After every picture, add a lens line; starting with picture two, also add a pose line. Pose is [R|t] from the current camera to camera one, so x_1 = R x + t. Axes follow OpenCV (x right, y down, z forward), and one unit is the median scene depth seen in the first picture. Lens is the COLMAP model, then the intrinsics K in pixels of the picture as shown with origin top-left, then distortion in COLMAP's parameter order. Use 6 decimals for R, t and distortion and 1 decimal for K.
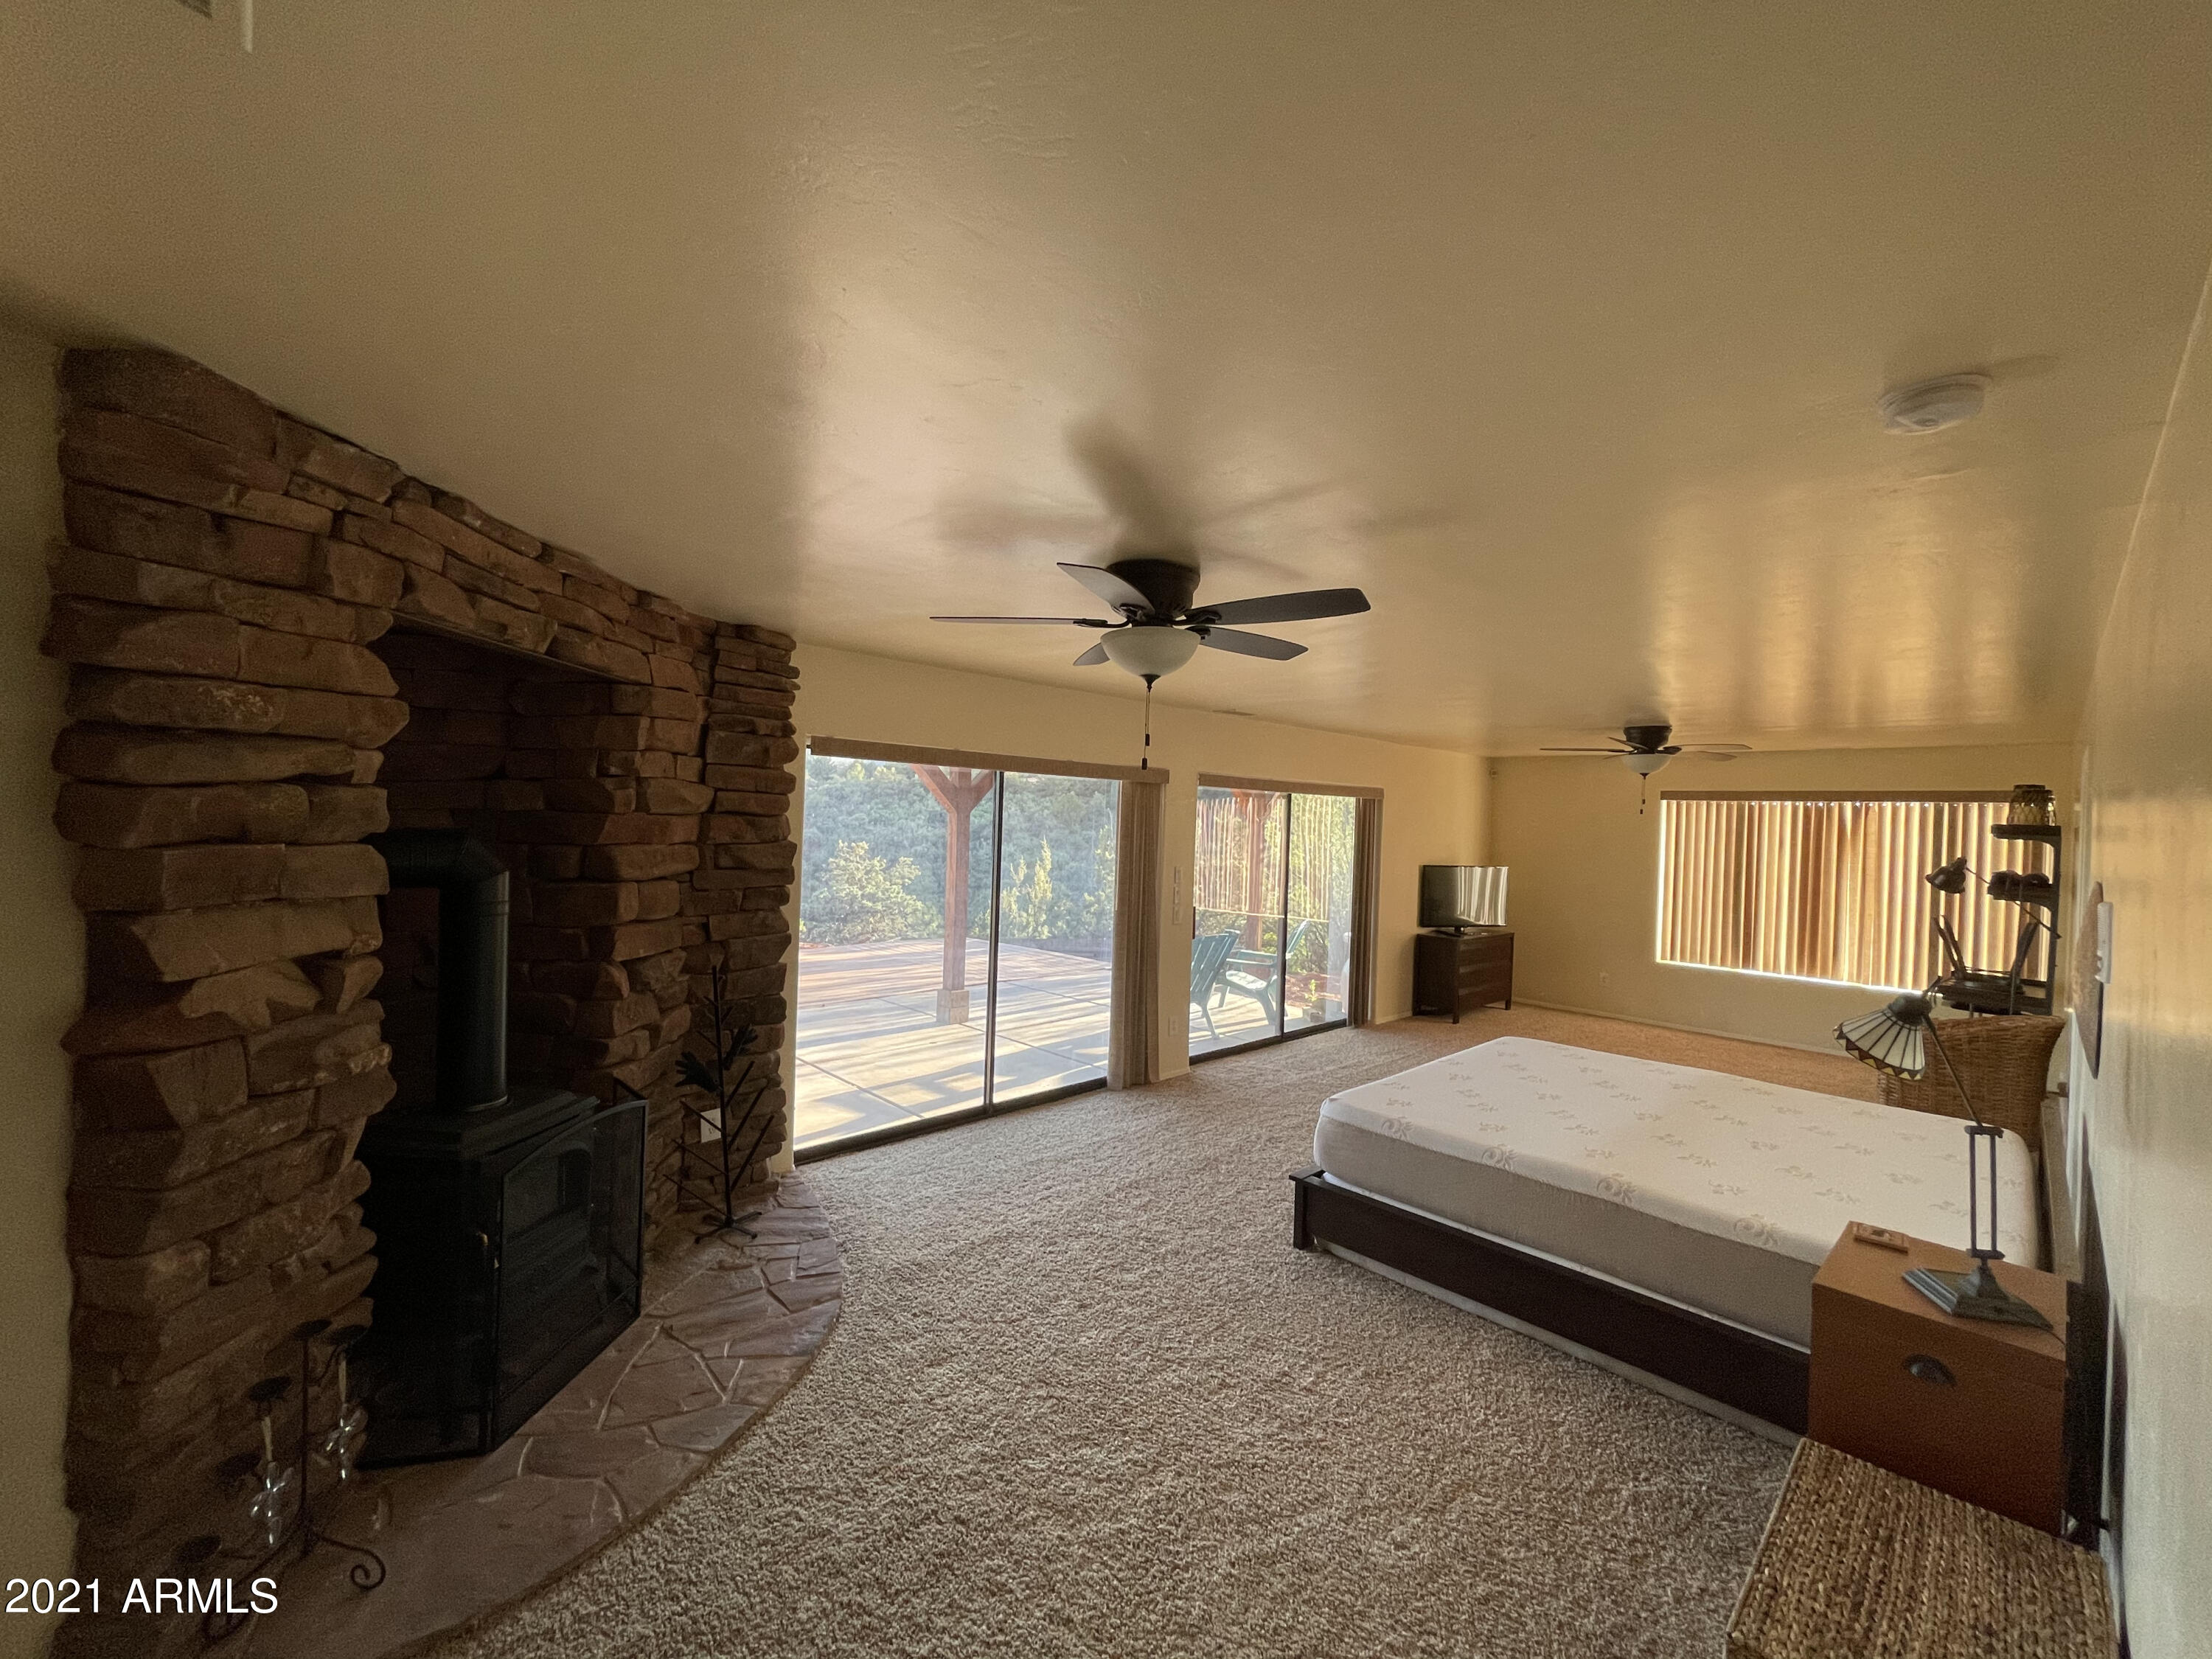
lens RADIAL K [[898.9, 0, 1109.4], [0, 898.9, 827.9], [0, 0, 1]] dist [-0.015045, 0.008510]
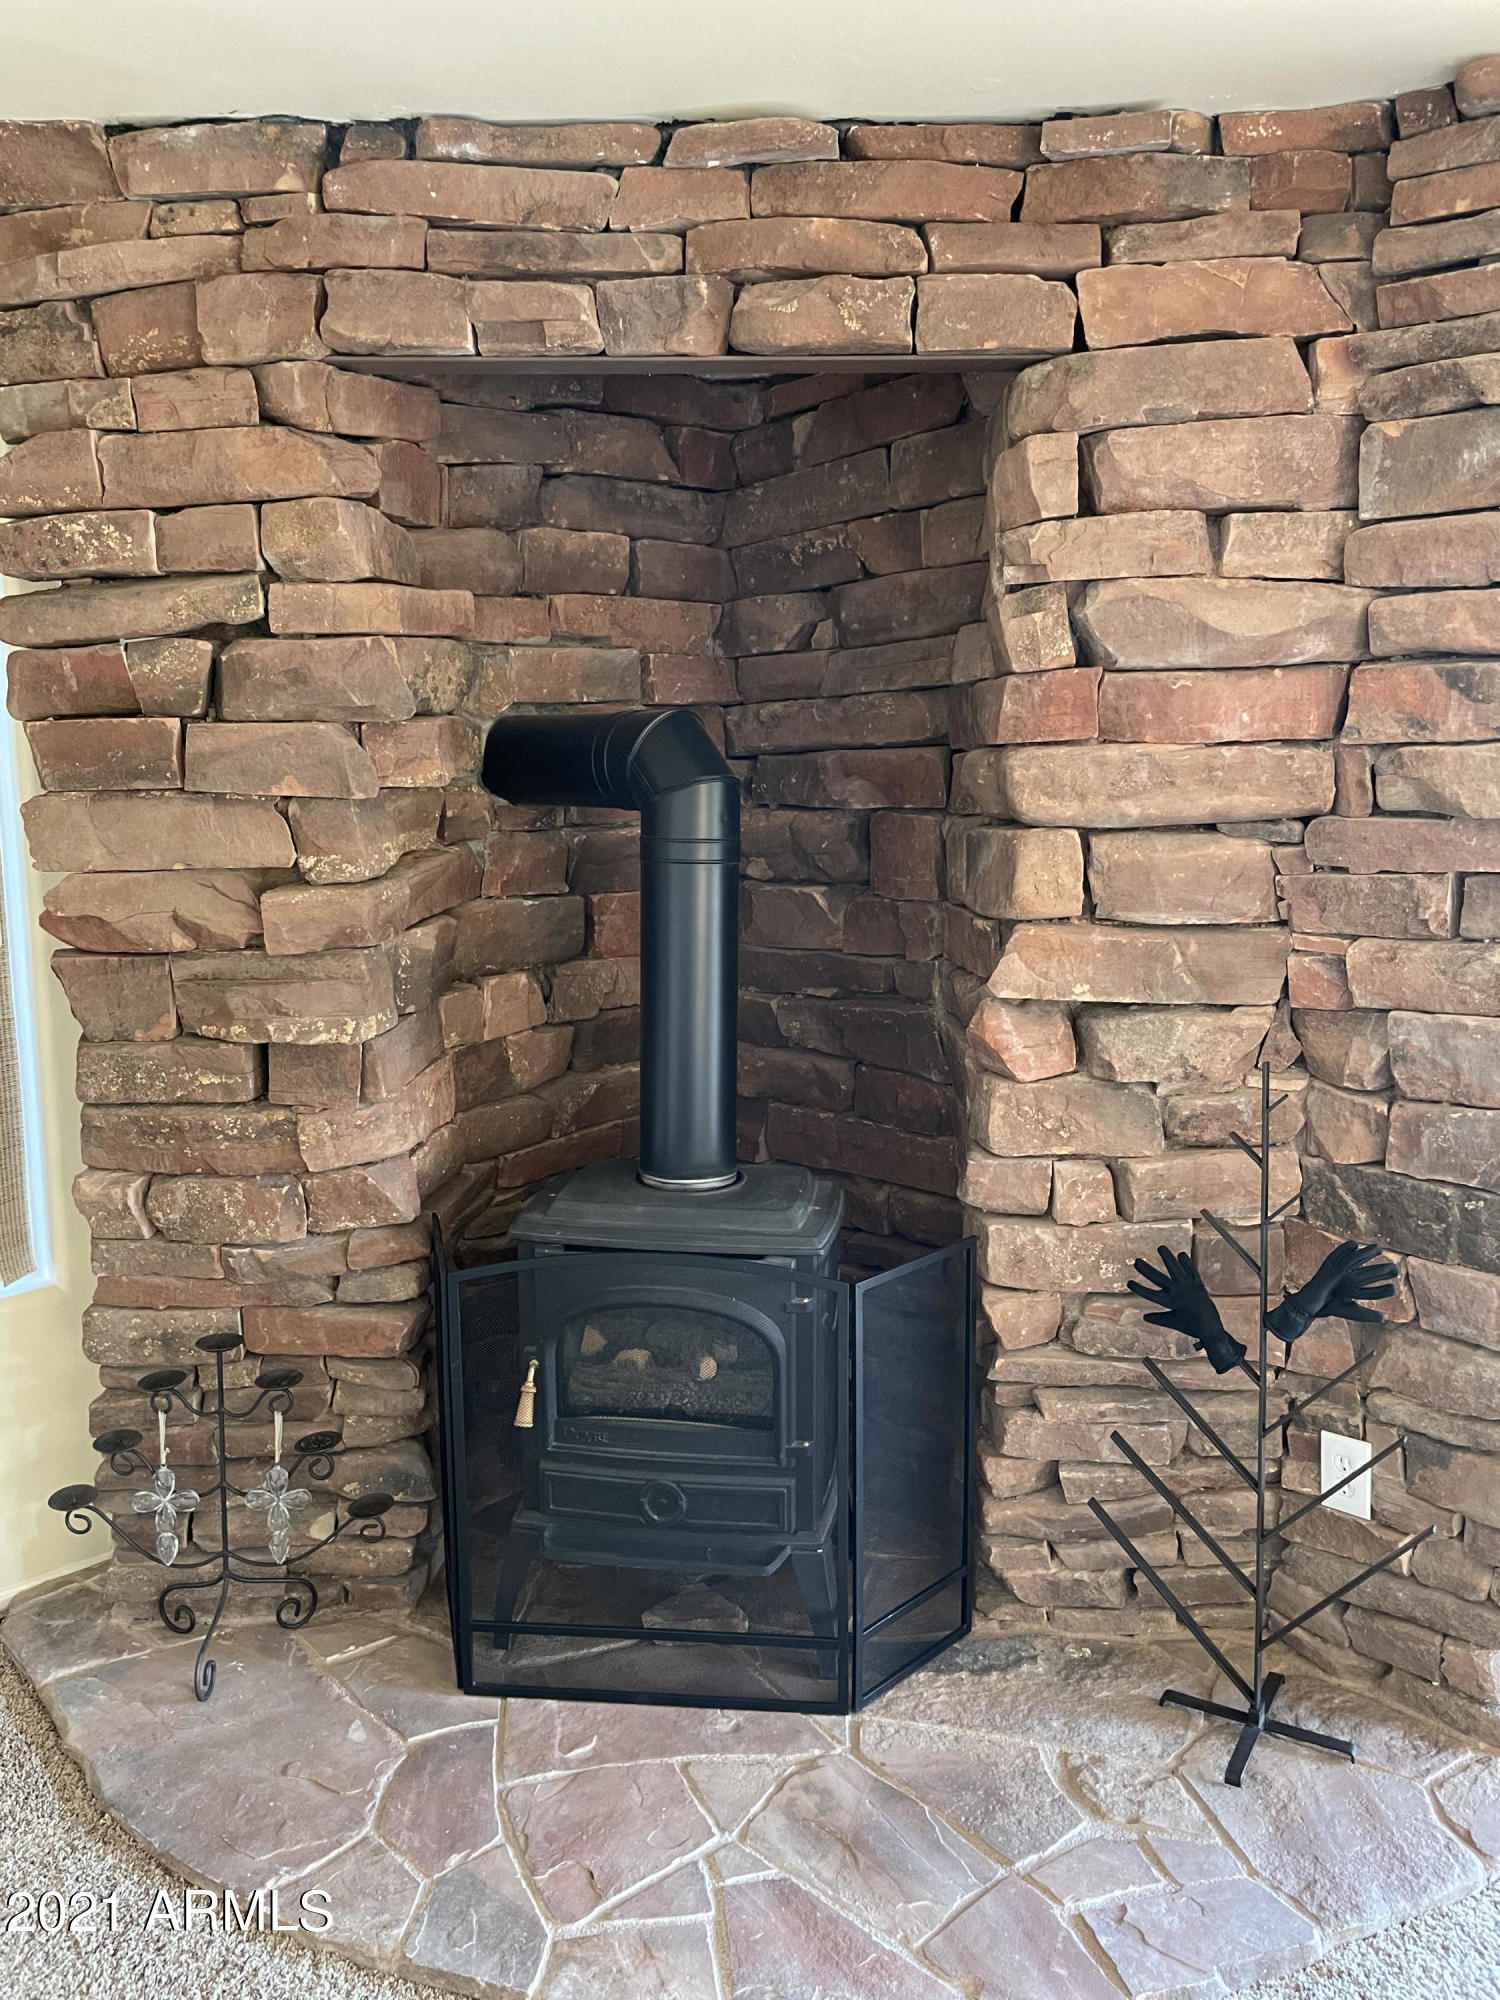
lens RADIAL K [[1532.5, 0, 763.0], [0, 1532.5, 996.0], [0, 0, 1]] dist [0.093684, -0.126284]
pose [[-0.022316, 0.123681, -0.992071, 0.291933], [-0.007016, 0.992274, 0.123864, 0.059254], [0.999726, 0.009725, -0.021276, 1.056457]]
